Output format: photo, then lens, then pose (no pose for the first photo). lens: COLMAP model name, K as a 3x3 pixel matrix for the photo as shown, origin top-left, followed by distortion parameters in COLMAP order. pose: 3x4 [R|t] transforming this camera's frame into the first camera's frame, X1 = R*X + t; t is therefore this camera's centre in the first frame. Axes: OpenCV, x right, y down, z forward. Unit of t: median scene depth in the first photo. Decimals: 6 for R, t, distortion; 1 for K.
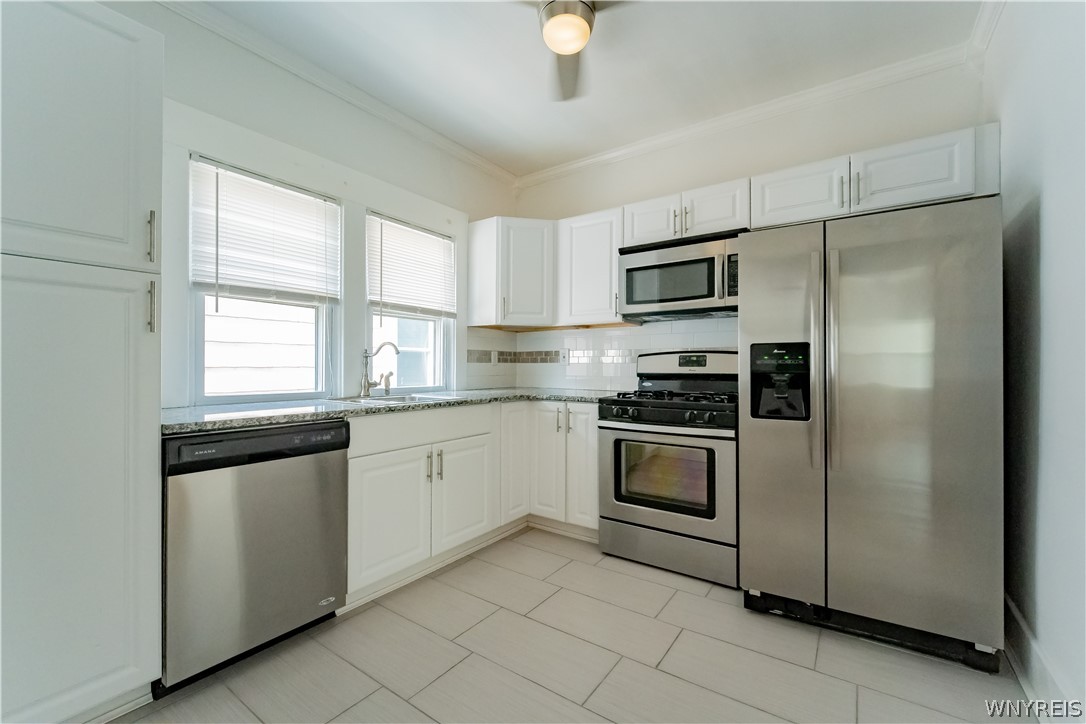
lens RADIAL K [[451.1, 0, 543.0], [0, 451.1, 362.0], [0, 0, 1]] dist [0.000273, -0.000122]
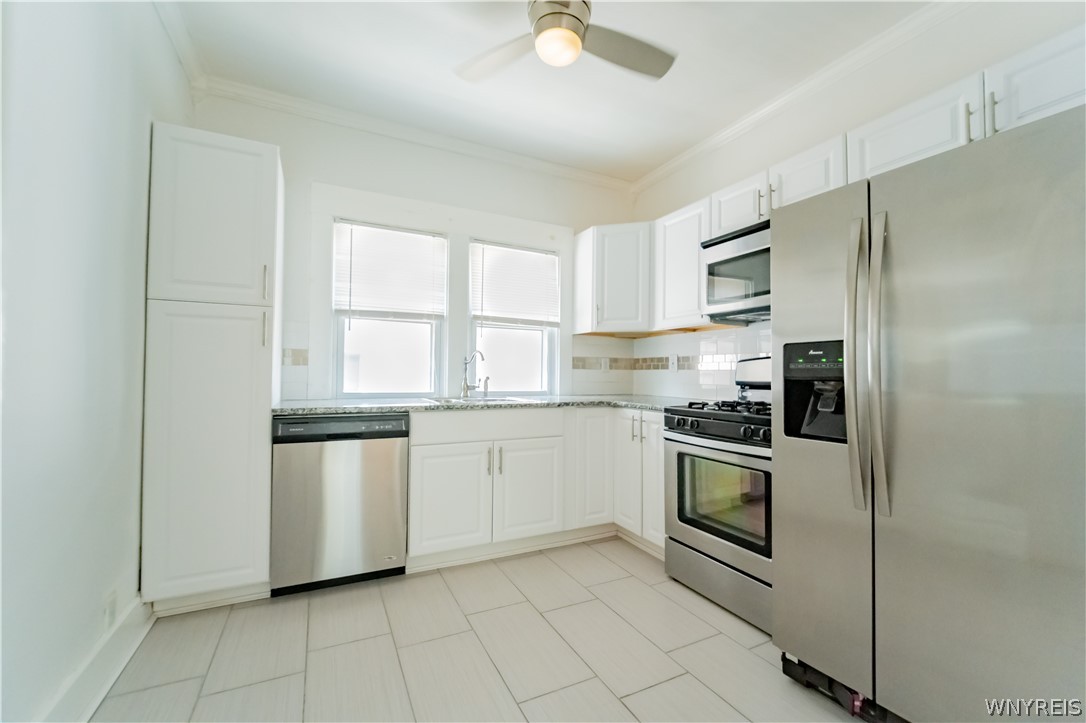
lens RADIAL K [[451.1, 0, 543.0], [0, 451.1, 361.5], [0, 0, 1]] dist [0.000273, -0.000122]
pose [[0.882126, -0.007013, -0.470961, 0.328491], [-0.003004, 0.999785, -0.020516, 0.006537], [0.471004, 0.019513, 0.881915, 0.058829]]
